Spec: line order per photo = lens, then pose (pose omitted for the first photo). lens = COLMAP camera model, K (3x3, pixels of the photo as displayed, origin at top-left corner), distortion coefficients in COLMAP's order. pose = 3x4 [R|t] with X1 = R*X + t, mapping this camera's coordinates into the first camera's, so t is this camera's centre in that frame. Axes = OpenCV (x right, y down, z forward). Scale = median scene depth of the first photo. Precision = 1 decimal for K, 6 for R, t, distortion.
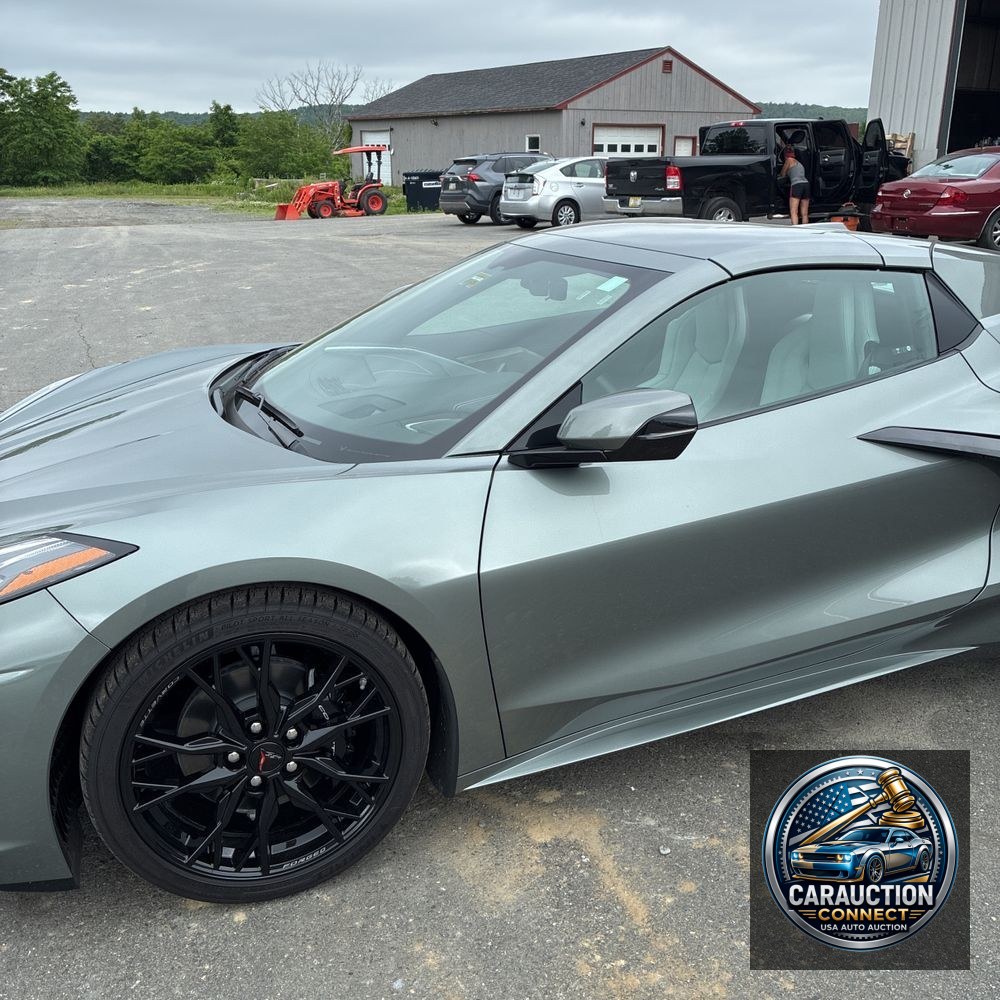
lens RADIAL K [[1029.0, 0, 511.6], [0, 1029.0, 499.3], [0, 0, 1]] dist [0.028033, 0.000000]
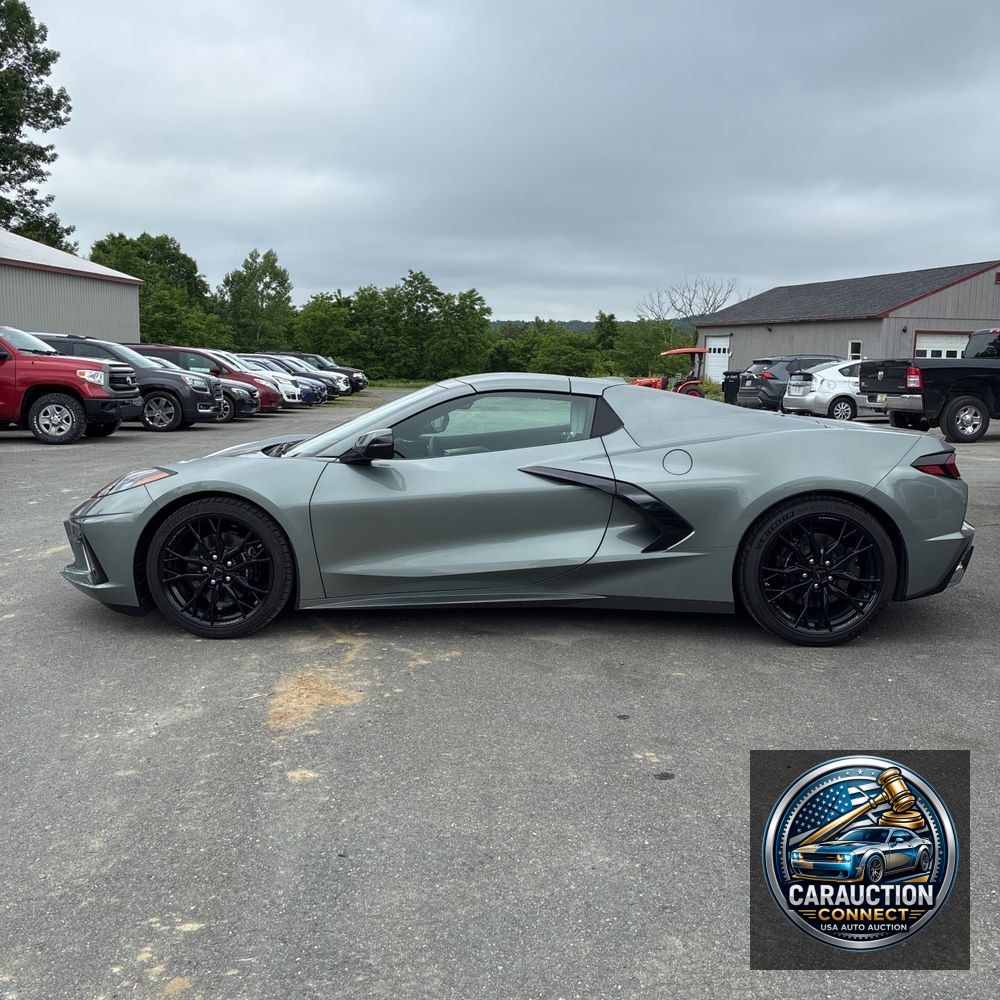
lens RADIAL K [[1029.0, 0, 502.7], [0, 1029.0, 501.9], [0, 0, 1]] dist [0.028033, 0.000000]
pose [[0.932086, 0.068231, -0.355754, 0.073670], [-0.132195, 0.978437, -0.158697, 0.023295], [0.337255, 0.194948, 0.921007, -0.060955]]
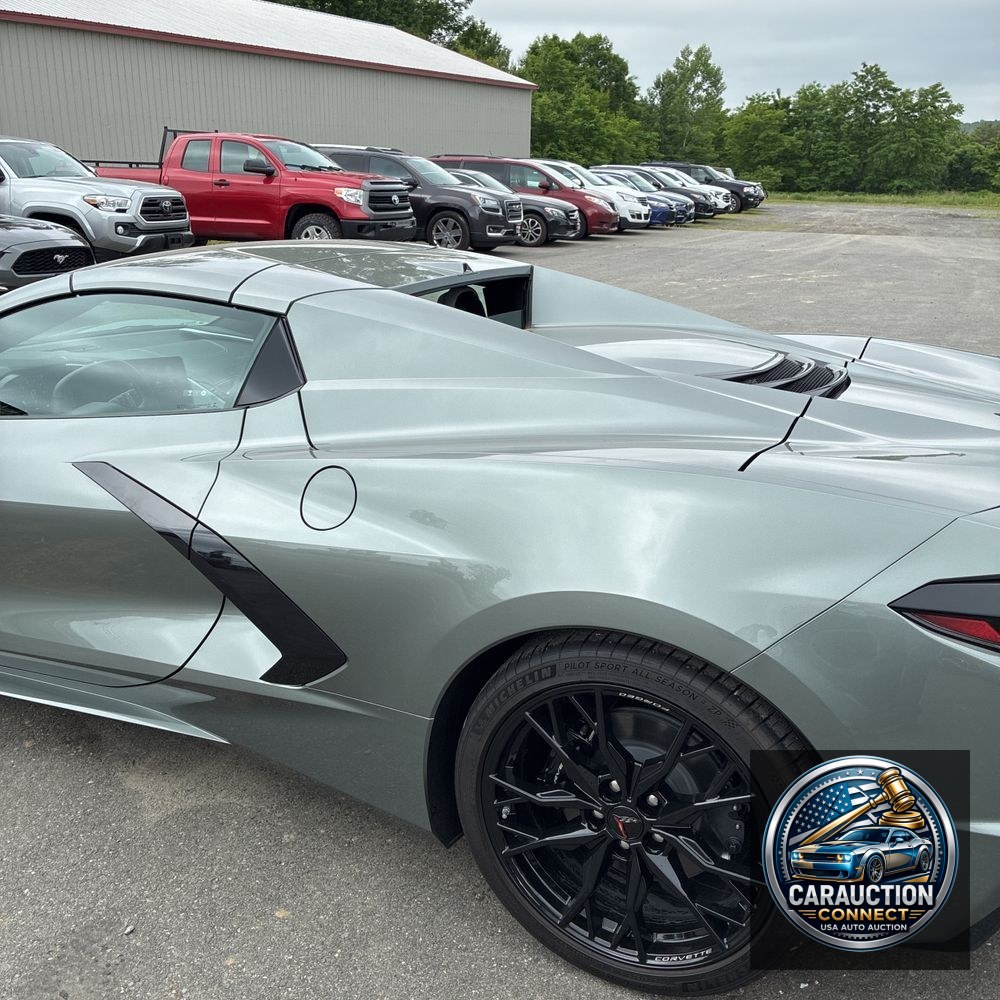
lens RADIAL K [[1029.0, 0, 495.0], [0, 1029.0, 491.0], [0, 0, 1]] dist [0.028033, 0.000000]
pose [[0.701765, 0.235668, -0.672299, 0.091644], [-0.245631, 0.965874, 0.082181, -0.015298], [0.668724, 0.107465, 0.735704, 0.039270]]
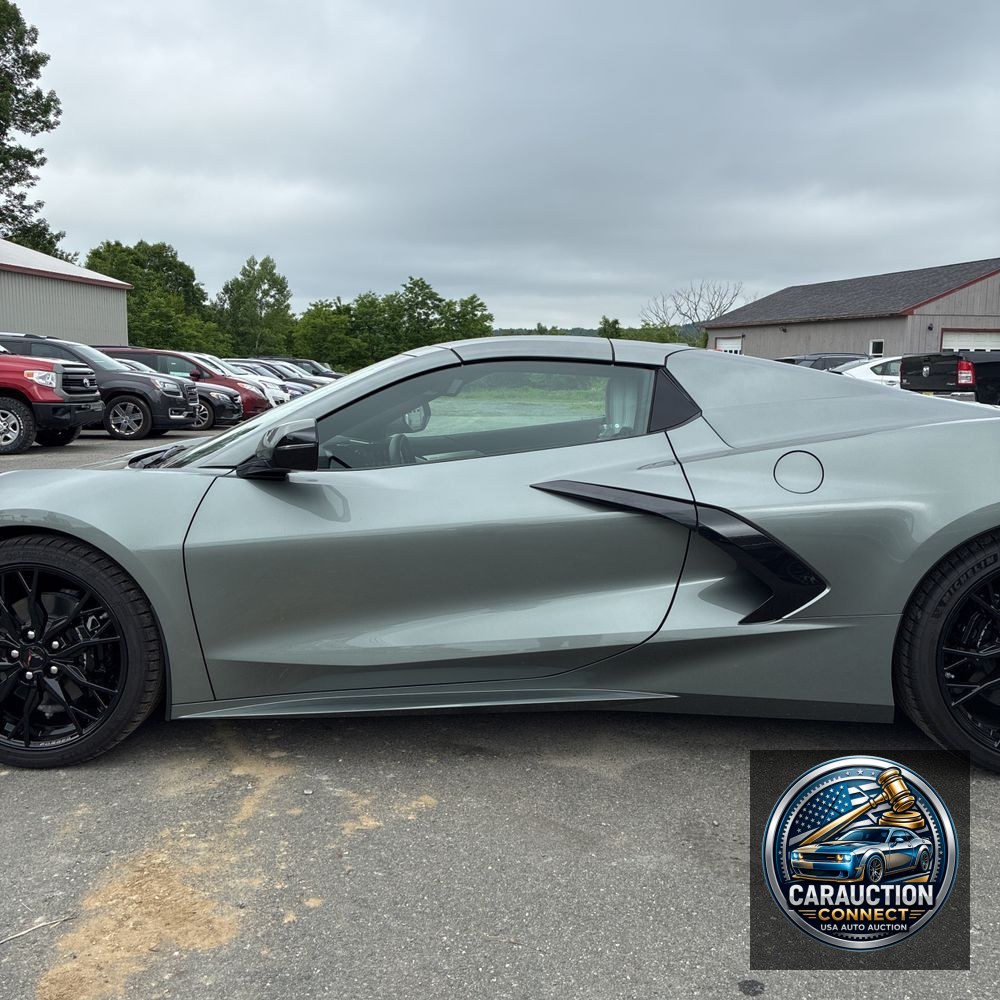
lens RADIAL K [[1029.0, 0, 502.2], [0, 1029.0, 499.9], [0, 0, 1]] dist [0.028033, 0.000000]
pose [[0.931190, 0.058131, -0.359870, 0.053294], [-0.125884, 0.977752, -0.167794, 0.011792], [0.342110, 0.201550, 0.917790, -0.009035]]
